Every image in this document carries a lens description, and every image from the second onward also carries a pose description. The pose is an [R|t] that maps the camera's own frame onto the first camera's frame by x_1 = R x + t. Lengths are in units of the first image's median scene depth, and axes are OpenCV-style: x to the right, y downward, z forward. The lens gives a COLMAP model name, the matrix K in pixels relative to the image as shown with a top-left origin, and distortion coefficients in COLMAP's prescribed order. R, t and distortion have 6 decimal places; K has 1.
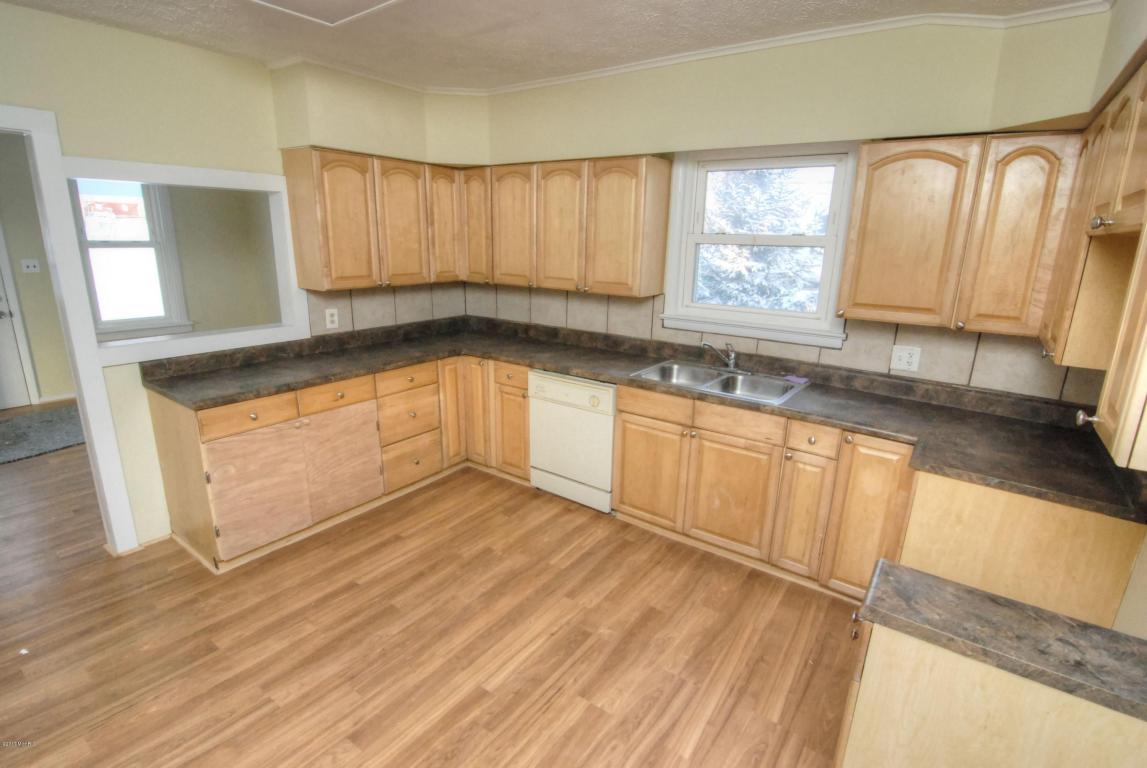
lens RADIAL K [[548.6, 0, 575.6], [0, 548.6, 389.0], [0, 0, 1]] dist [-0.014551, -0.005836]
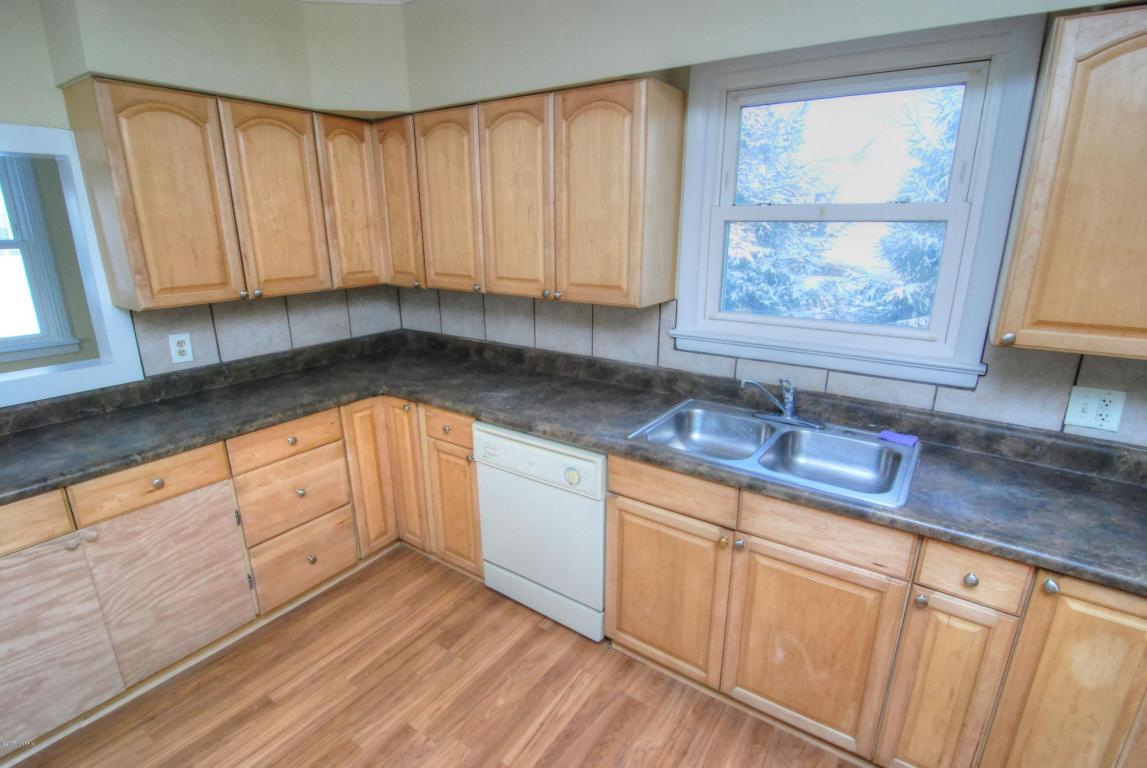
lens RADIAL K [[548.6, 0, 576.1], [0, 548.6, 387.3], [0, 0, 1]] dist [-0.014551, -0.005836]
pose [[0.999574, -0.026480, 0.012302, 0.032350], [0.026271, 0.999512, 0.016874, -0.088375], [-0.012743, -0.016544, 0.999782, 0.365396]]
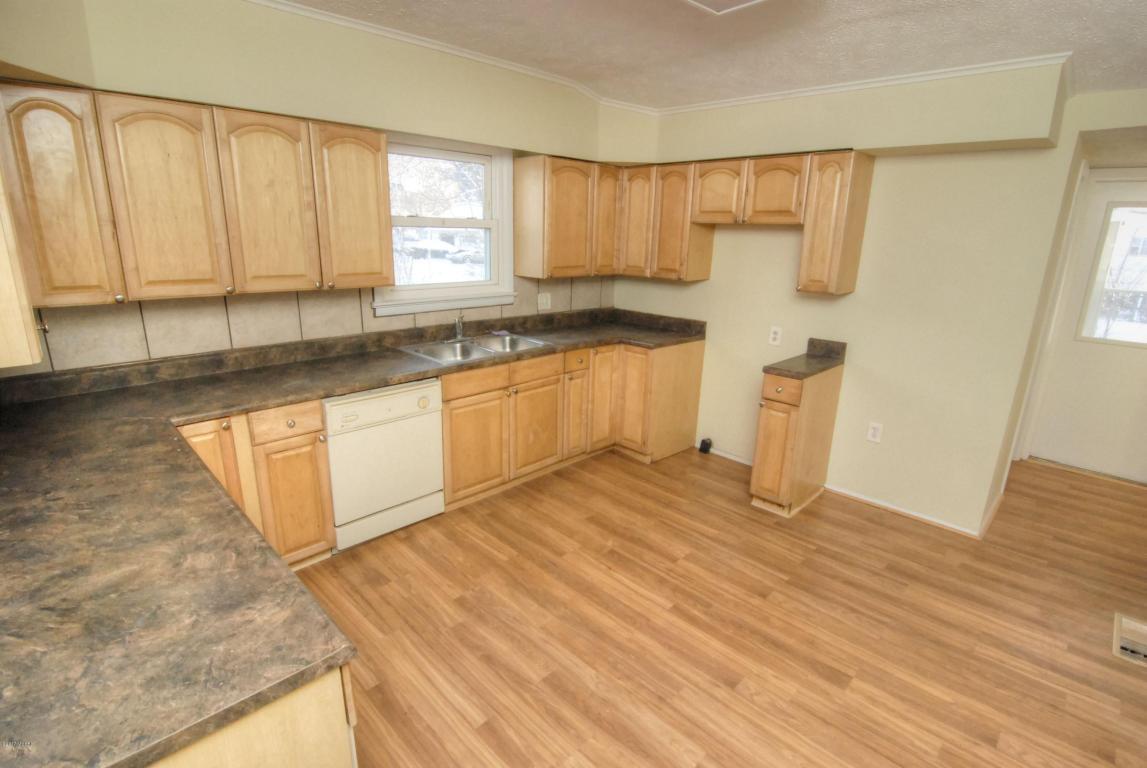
lens RADIAL K [[548.6, 0, 574.6], [0, 548.6, 385.9], [0, 0, 1]] dist [-0.014551, -0.005836]
pose [[0.153577, -0.288293, 0.945146, -0.766172], [0.242112, 0.938316, 0.246868, -0.164487], [-0.958016, 0.190918, 0.213903, 0.545352]]
